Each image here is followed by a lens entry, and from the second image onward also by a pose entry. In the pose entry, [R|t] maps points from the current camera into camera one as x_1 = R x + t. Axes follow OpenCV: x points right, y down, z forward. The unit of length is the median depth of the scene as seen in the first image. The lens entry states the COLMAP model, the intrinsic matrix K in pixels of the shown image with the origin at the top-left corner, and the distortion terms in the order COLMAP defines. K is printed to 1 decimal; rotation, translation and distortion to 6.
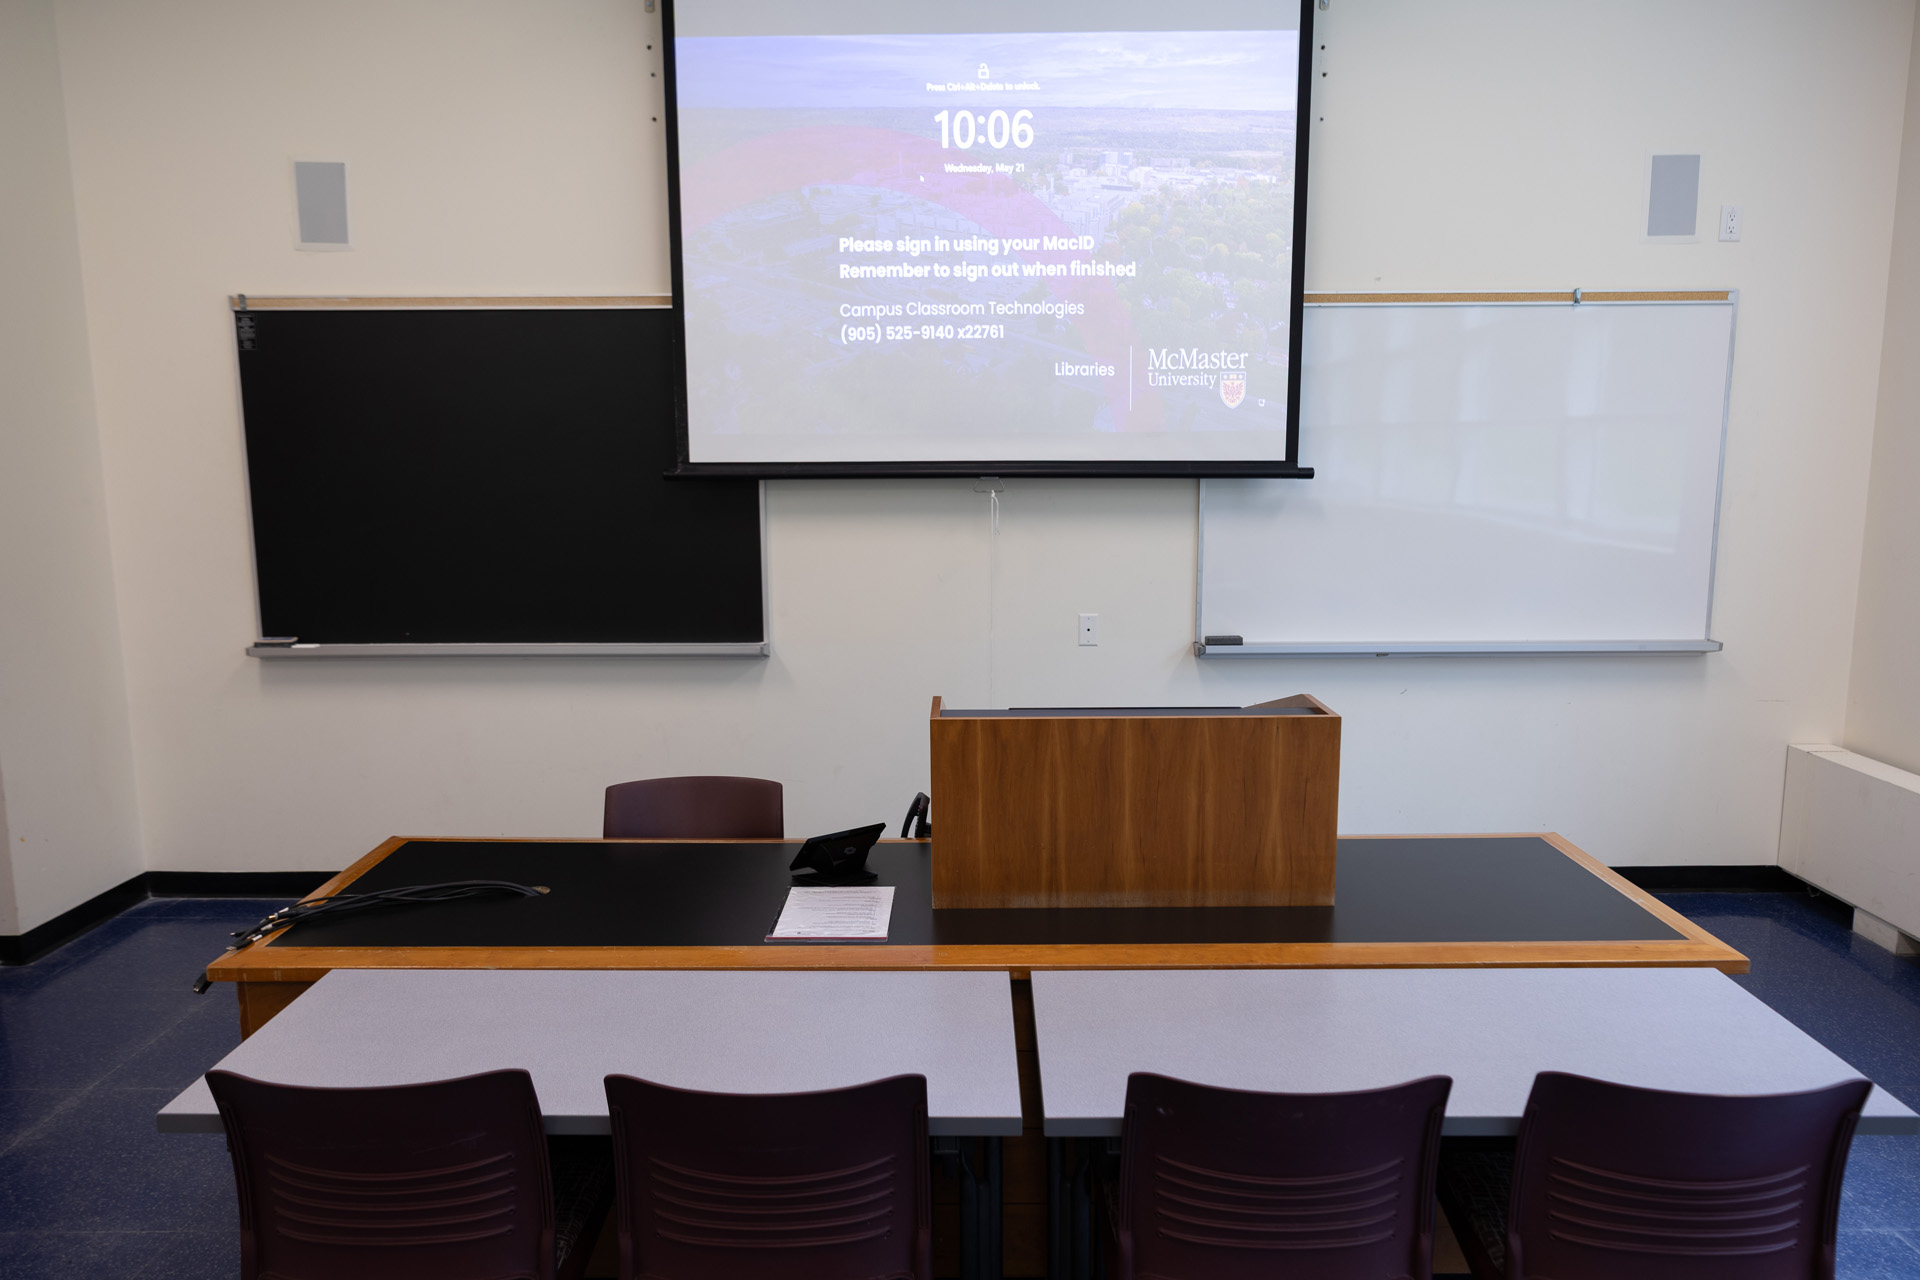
lens RADIAL K [[1315.3, 0, 956.9], [0, 1315.3, 634.0], [0, 0, 1]] dist [0.003593, 0.000205]
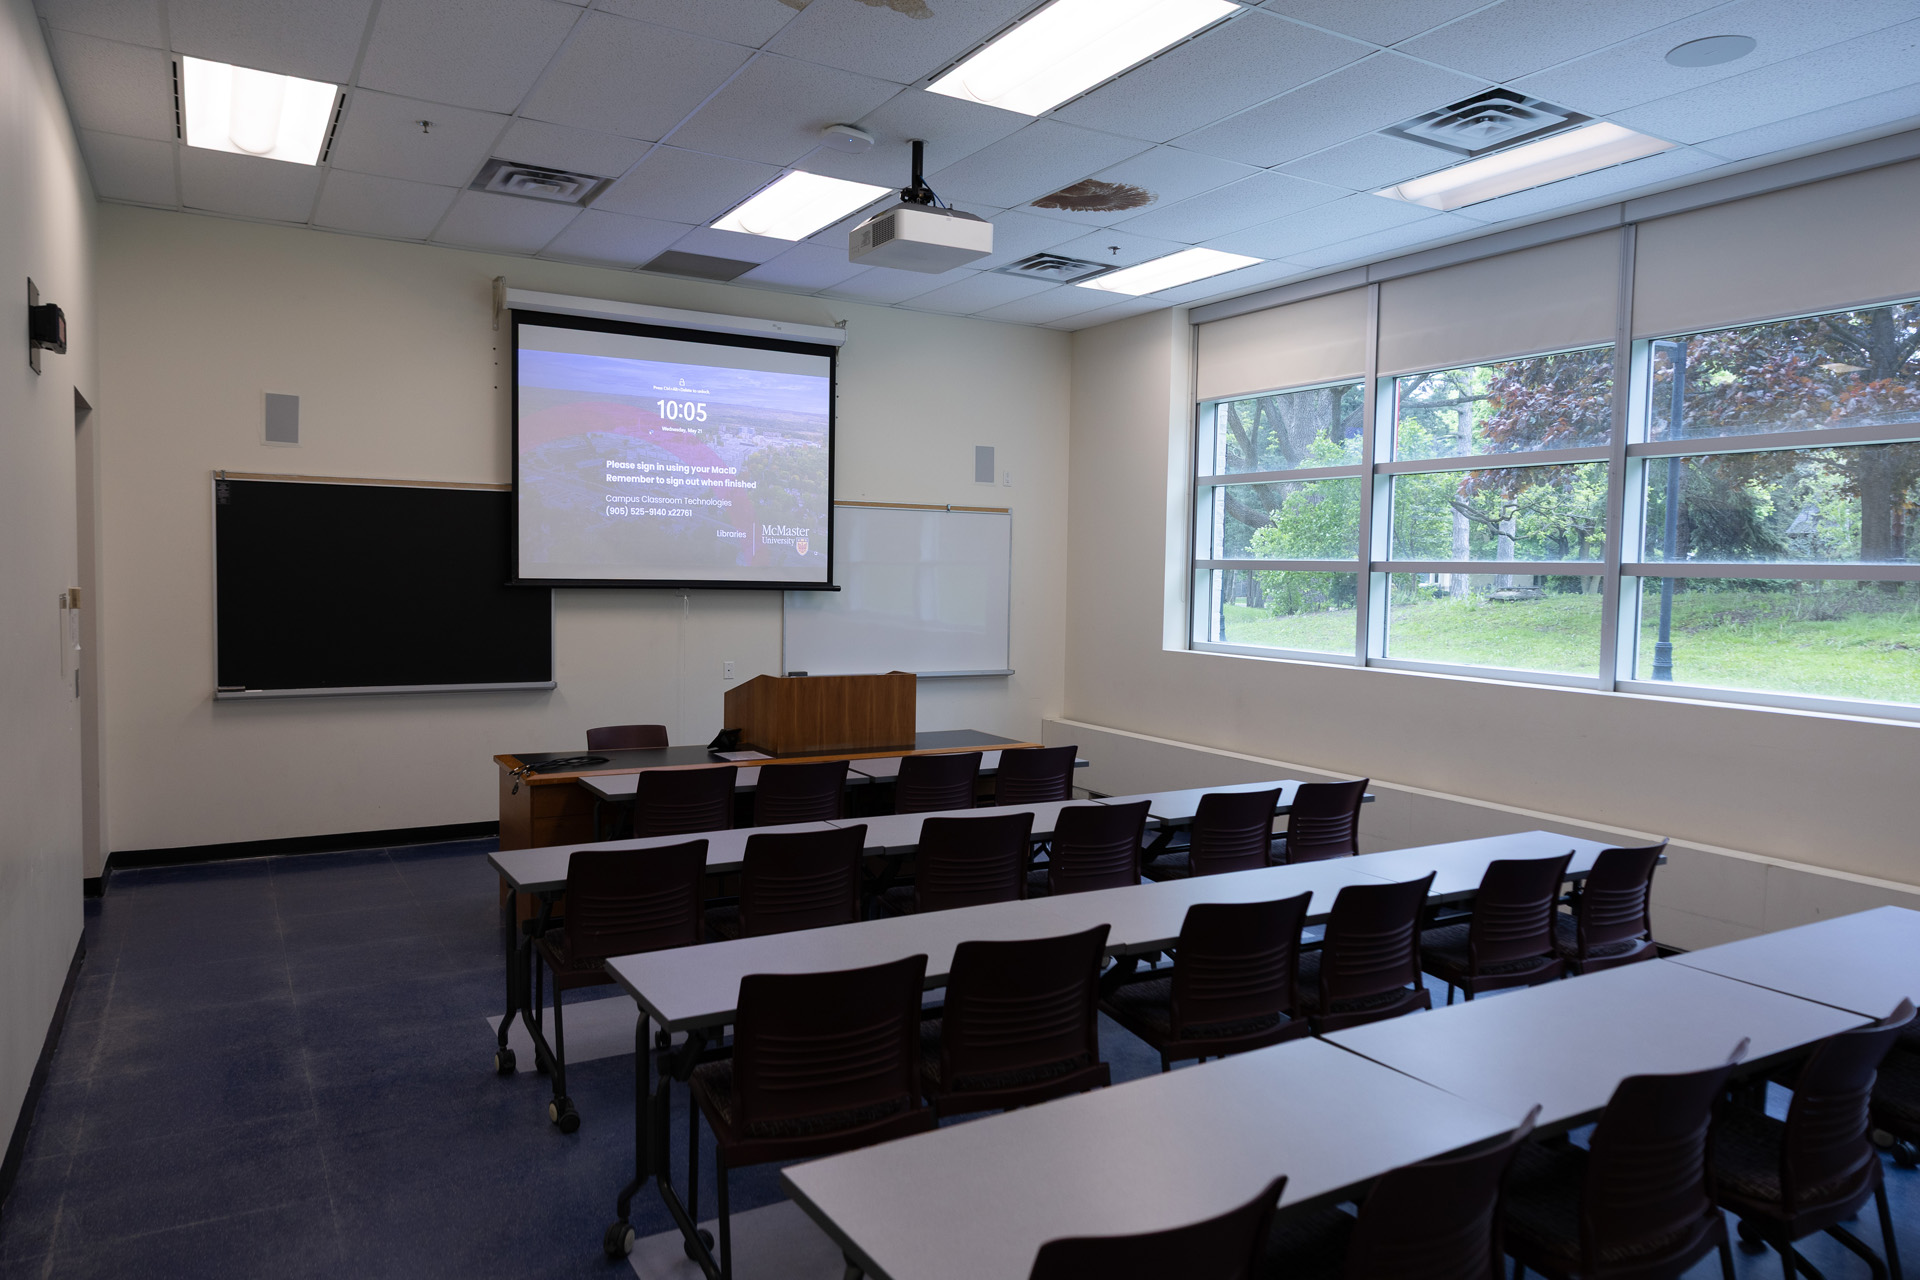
lens RADIAL K [[1288.2, 0, 960.0], [0, 1288.2, 640.0], [0, 0, 1]] dist [0.000802, -0.001442]
pose [[0.862479, -0.008341, 0.506024, -0.581542], [0.055464, 0.995399, -0.078126, 0.123123], [-0.503044, 0.095448, 0.858974, -0.795870]]
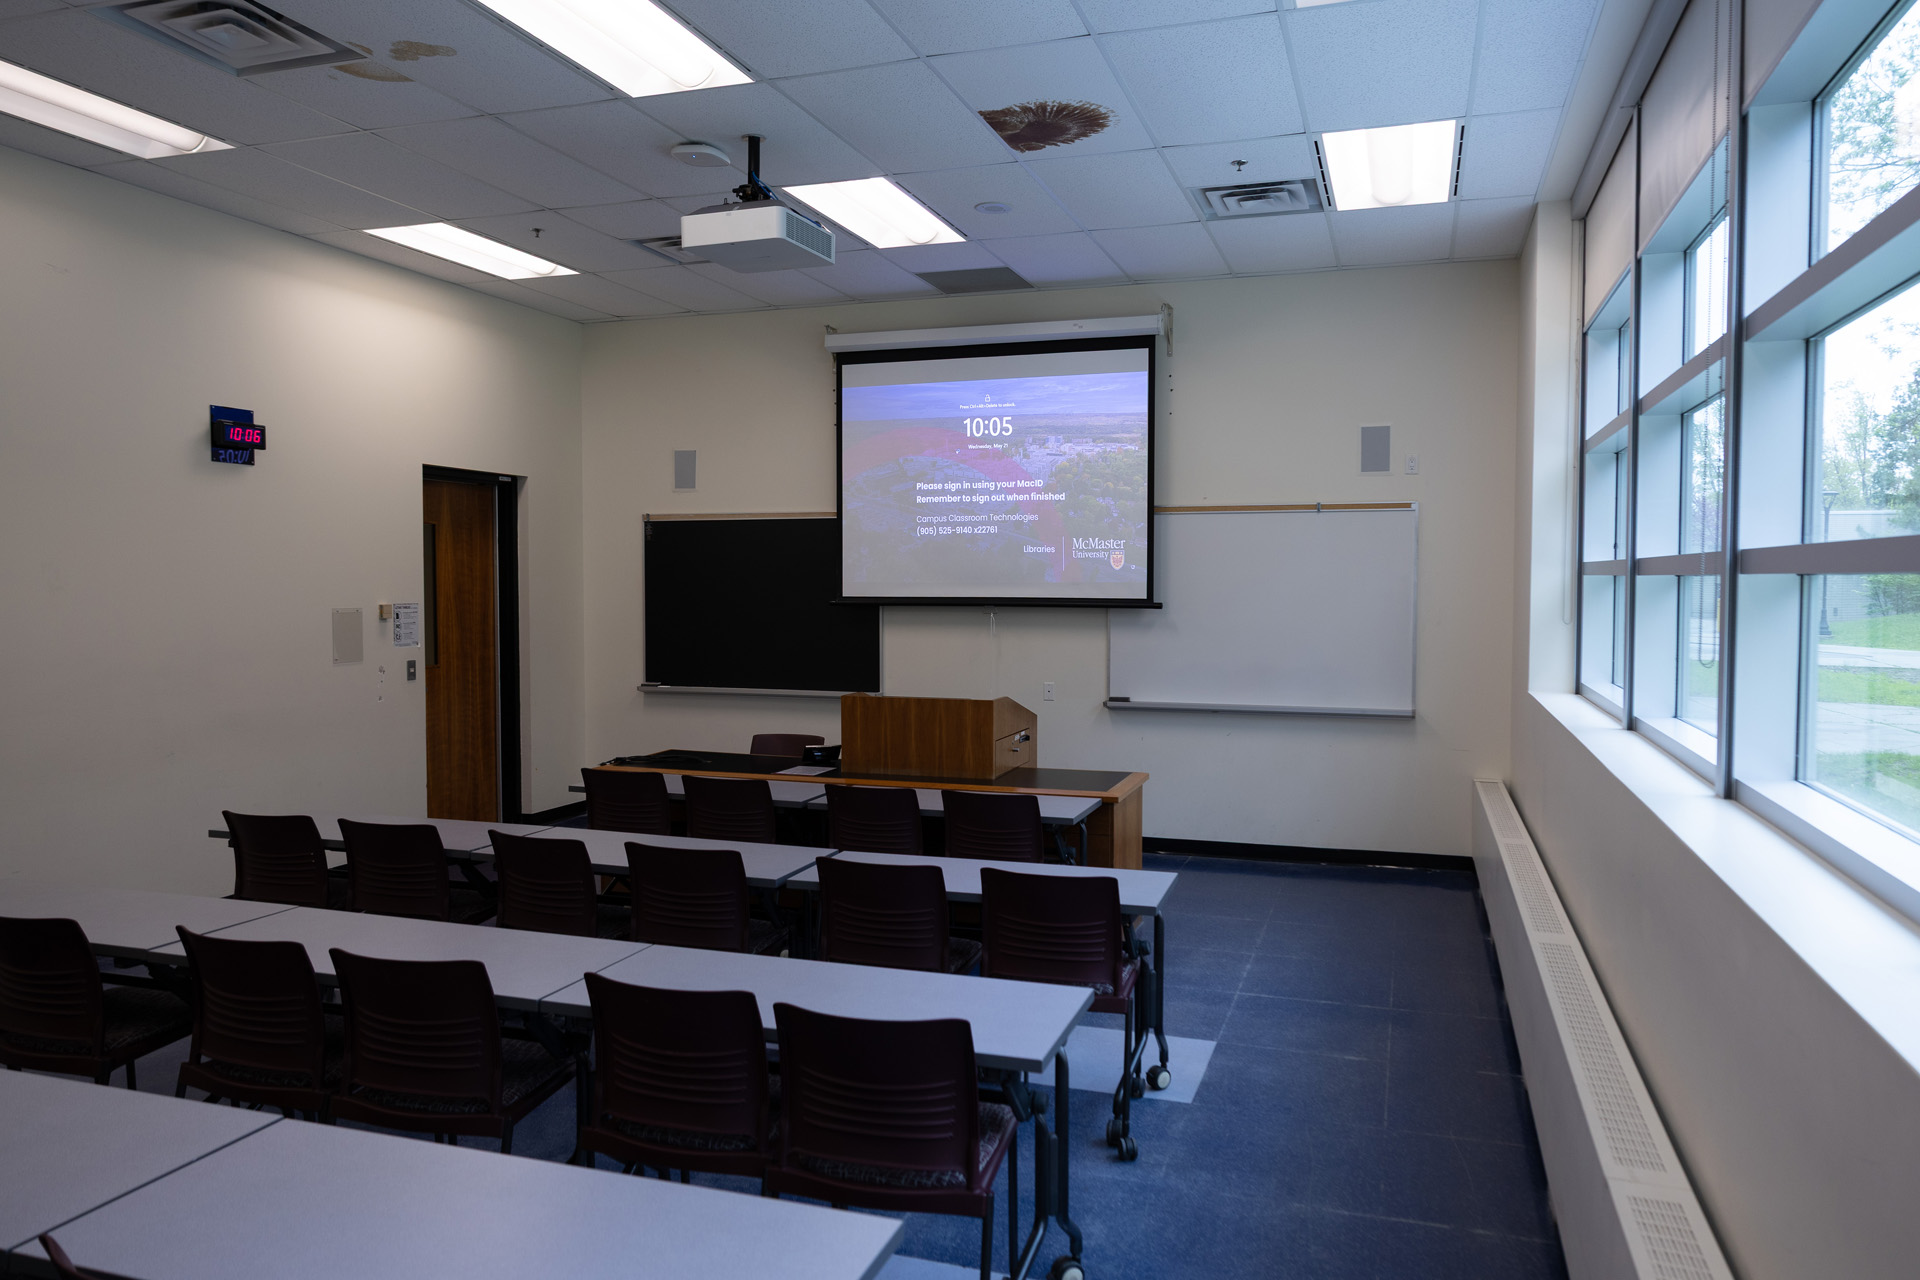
lens RADIAL K [[1312.0, 0, 962.3], [0, 1312.0, 626.4], [0, 0, 1]] dist [-0.002769, -0.000715]
pose [[0.949175, 0.016821, -0.314298, 0.585294], [-0.052835, 0.992917, -0.106420, 0.112041], [0.310281, 0.117617, 0.943341, -0.779989]]
